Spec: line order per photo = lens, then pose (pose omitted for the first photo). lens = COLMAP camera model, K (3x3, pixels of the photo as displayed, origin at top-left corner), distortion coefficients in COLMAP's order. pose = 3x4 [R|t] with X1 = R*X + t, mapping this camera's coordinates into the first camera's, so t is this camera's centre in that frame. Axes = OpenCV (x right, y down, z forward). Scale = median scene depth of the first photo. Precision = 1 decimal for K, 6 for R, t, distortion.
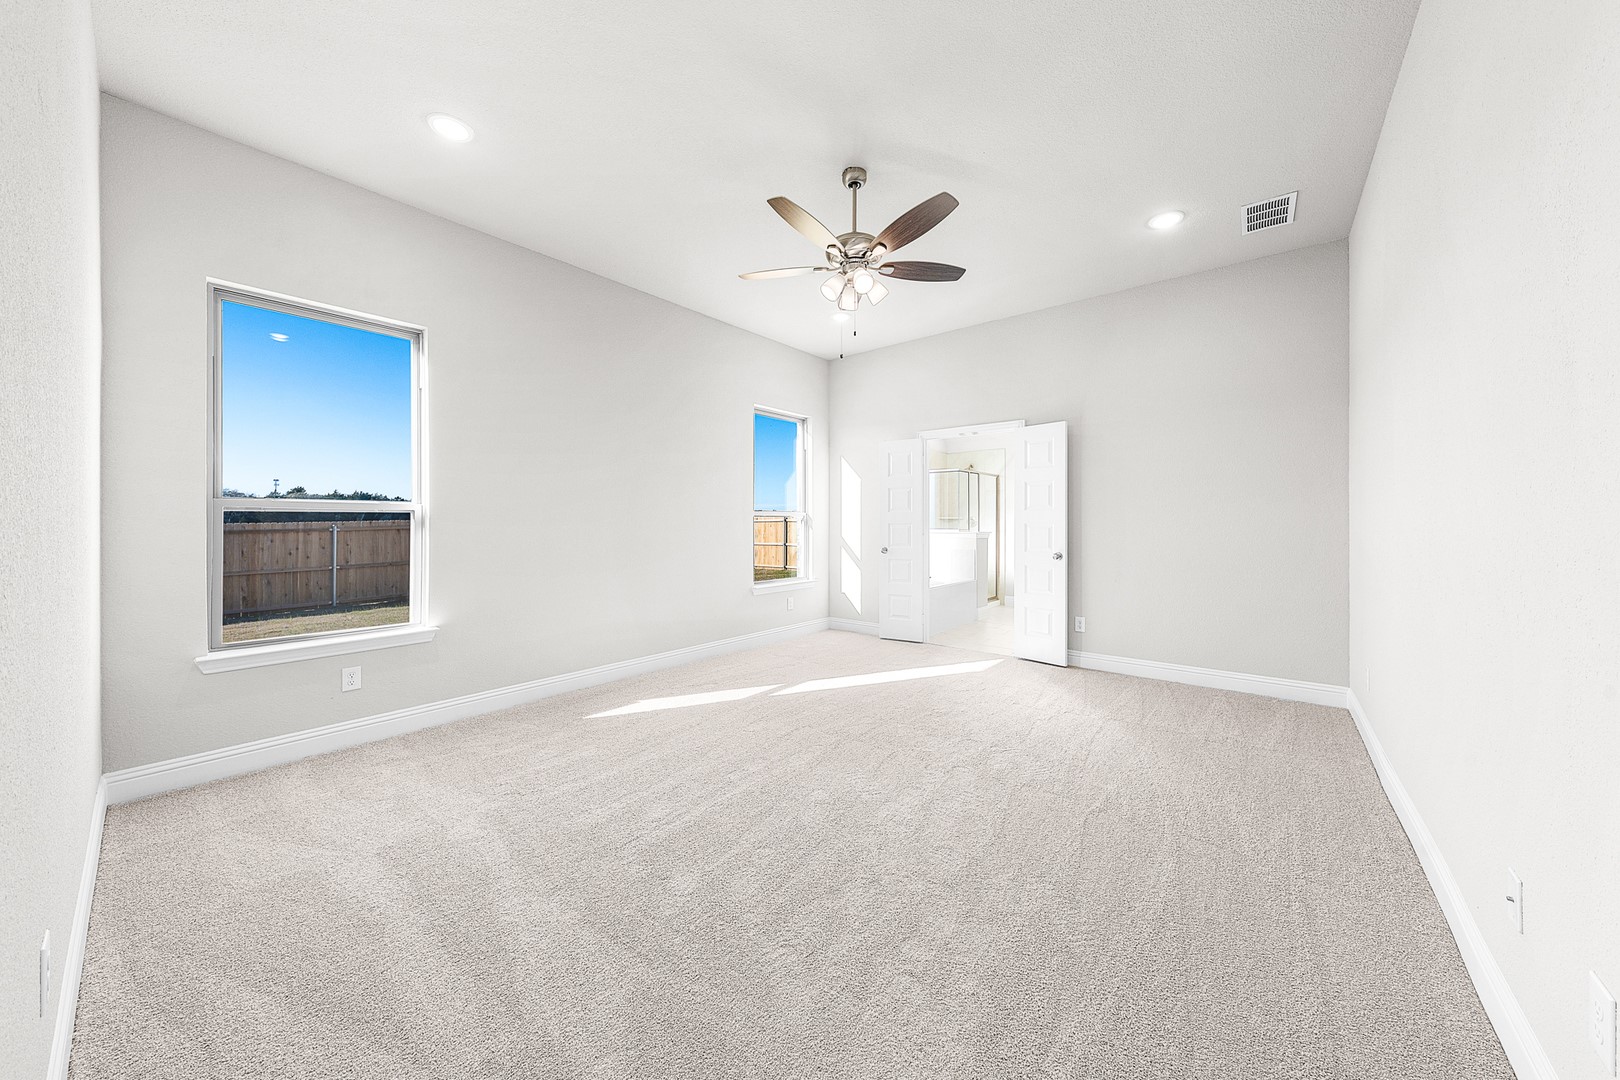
lens RADIAL K [[559.0, 0, 803.3], [0, 559.0, 526.4], [0, 0, 1]] dist [-0.001635, -0.000037]
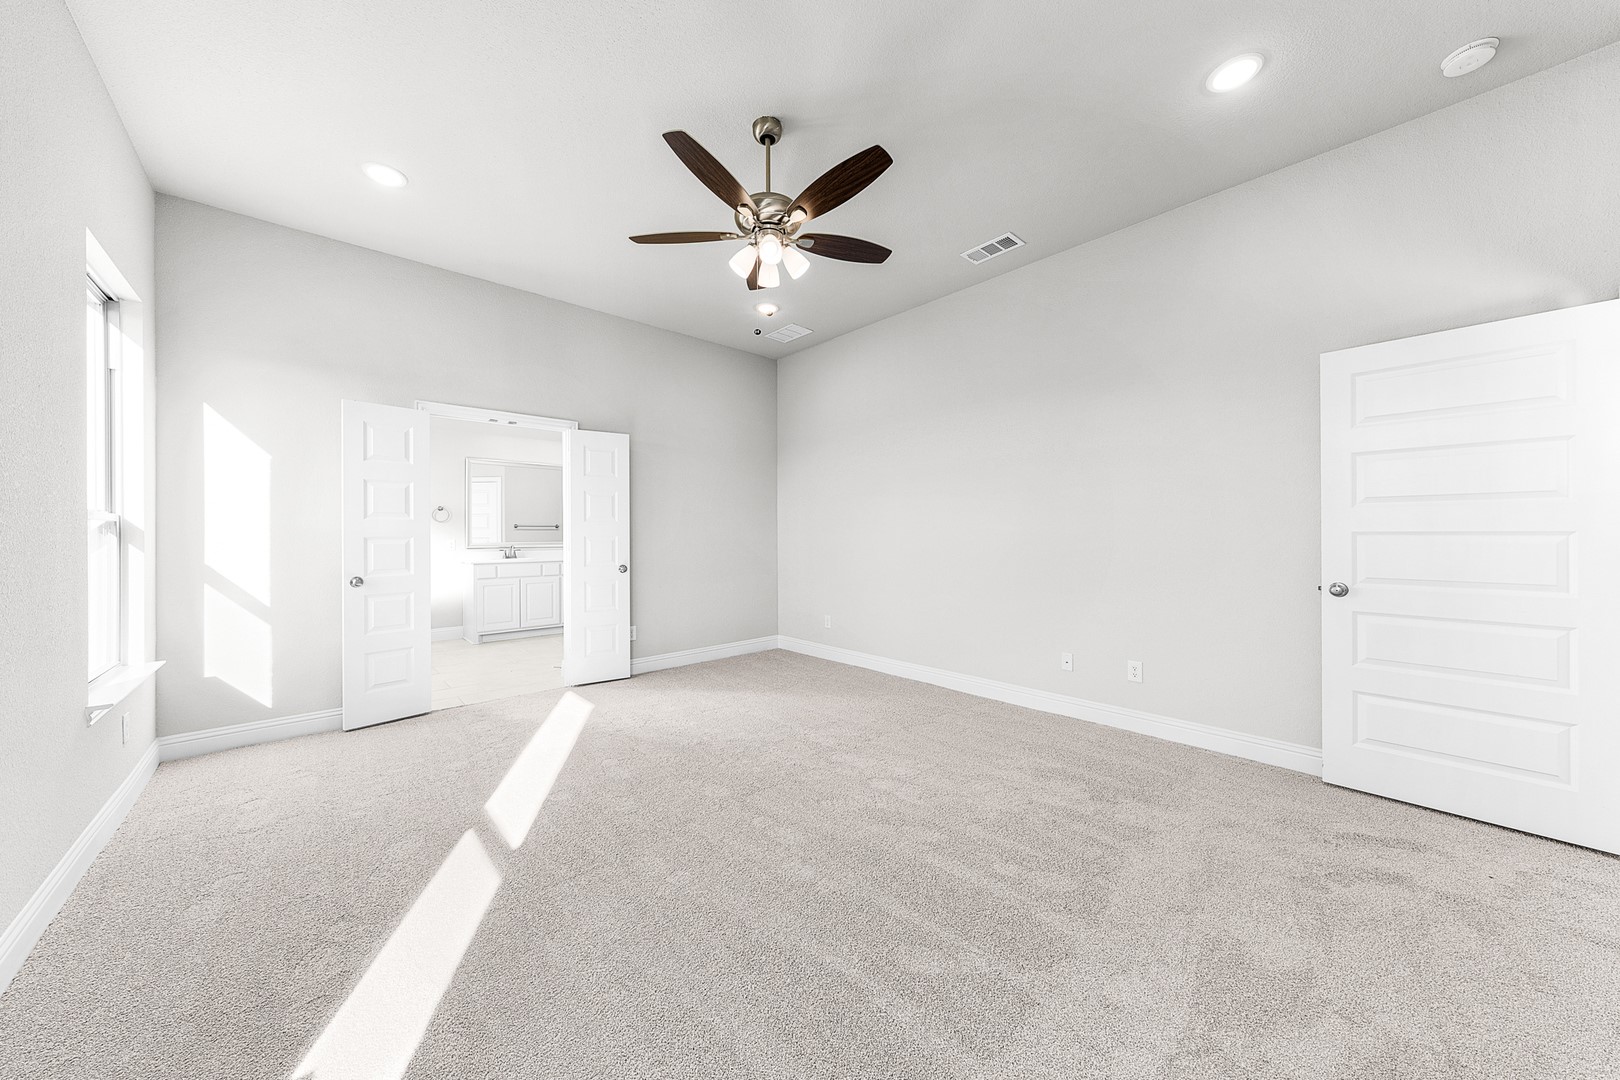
lens RADIAL K [[543.6, 0, 812.1], [0, 543.6, 534.9], [0, 0, 1]] dist [-0.002423, 0.000219]
pose [[0.143114, 0.006746, 0.989683, -0.448885], [0.024194, 0.999654, -0.010312, 0.012400], [-0.989410, 0.025420, 0.142902, 0.530838]]
